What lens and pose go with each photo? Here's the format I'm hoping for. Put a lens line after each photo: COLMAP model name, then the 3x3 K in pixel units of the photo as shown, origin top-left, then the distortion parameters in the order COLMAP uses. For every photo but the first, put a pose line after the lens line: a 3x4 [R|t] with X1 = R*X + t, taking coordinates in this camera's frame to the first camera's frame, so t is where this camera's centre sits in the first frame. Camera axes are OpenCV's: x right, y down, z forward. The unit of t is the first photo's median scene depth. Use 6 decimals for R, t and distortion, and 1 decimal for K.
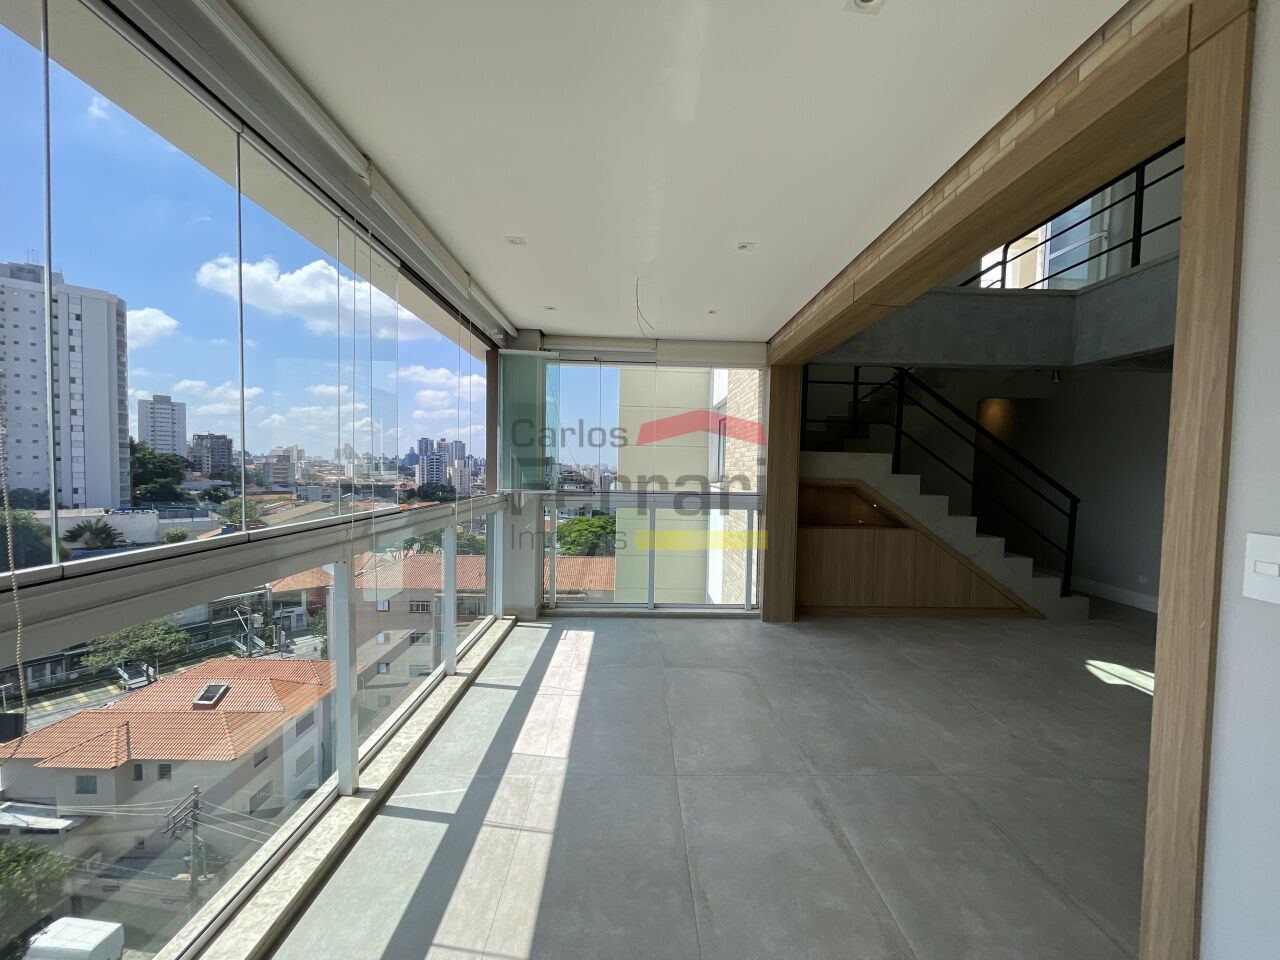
lens RADIAL K [[518.0, 0, 644.6], [0, 518.0, 487.2], [0, 0, 1]] dist [0.005510, -0.000016]
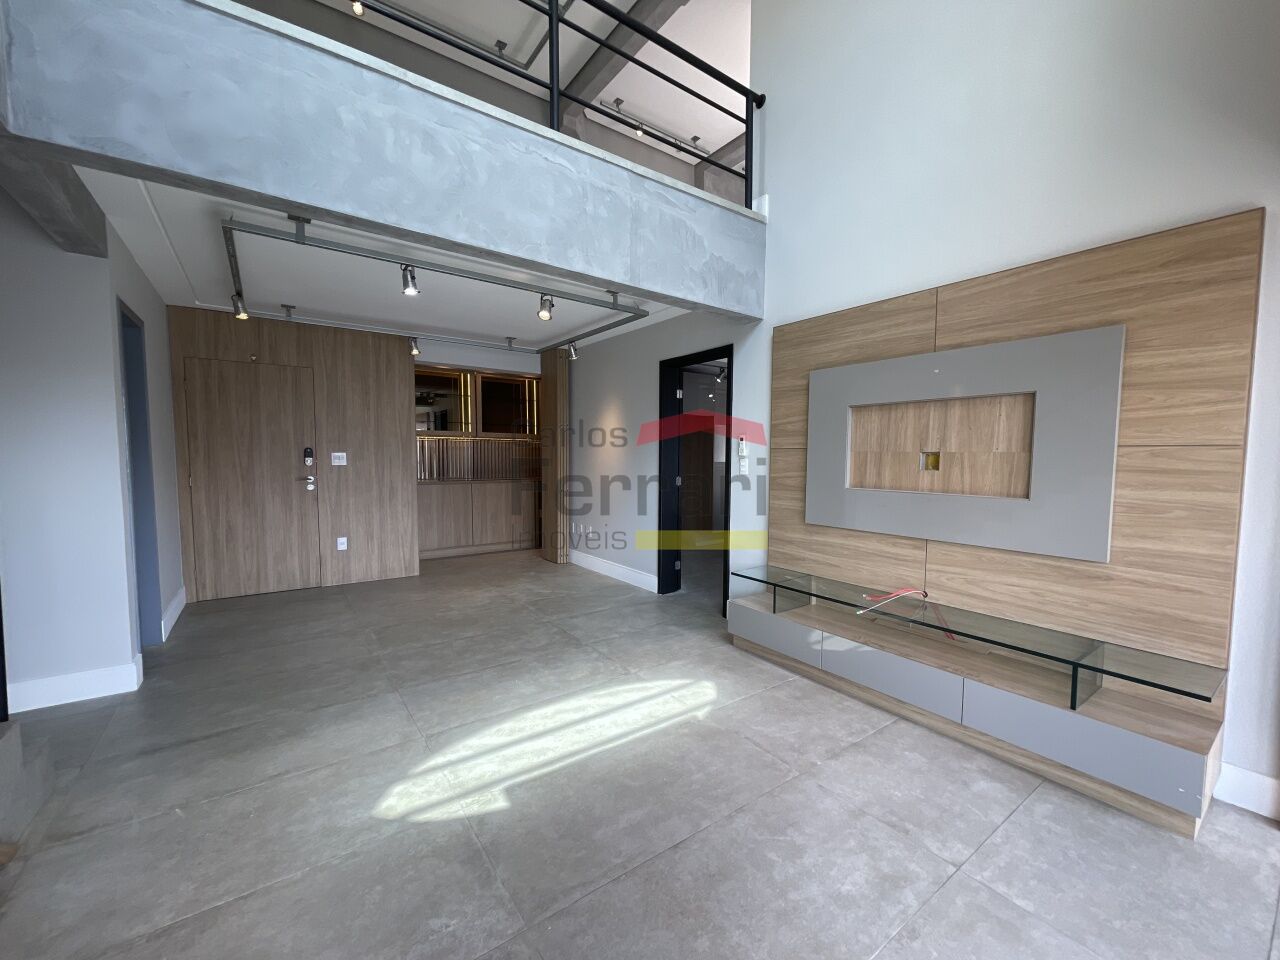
lens RADIAL K [[518.8, 0, 647.5], [0, 518.8, 489.8], [0, 0, 1]] dist [0.003207, 0.000414]
pose [[-0.566176, -0.082918, 0.820104, 0.256903], [0.015120, 0.993716, 0.110909, -0.022747], [-0.824146, 0.075194, -0.561364, 0.830880]]
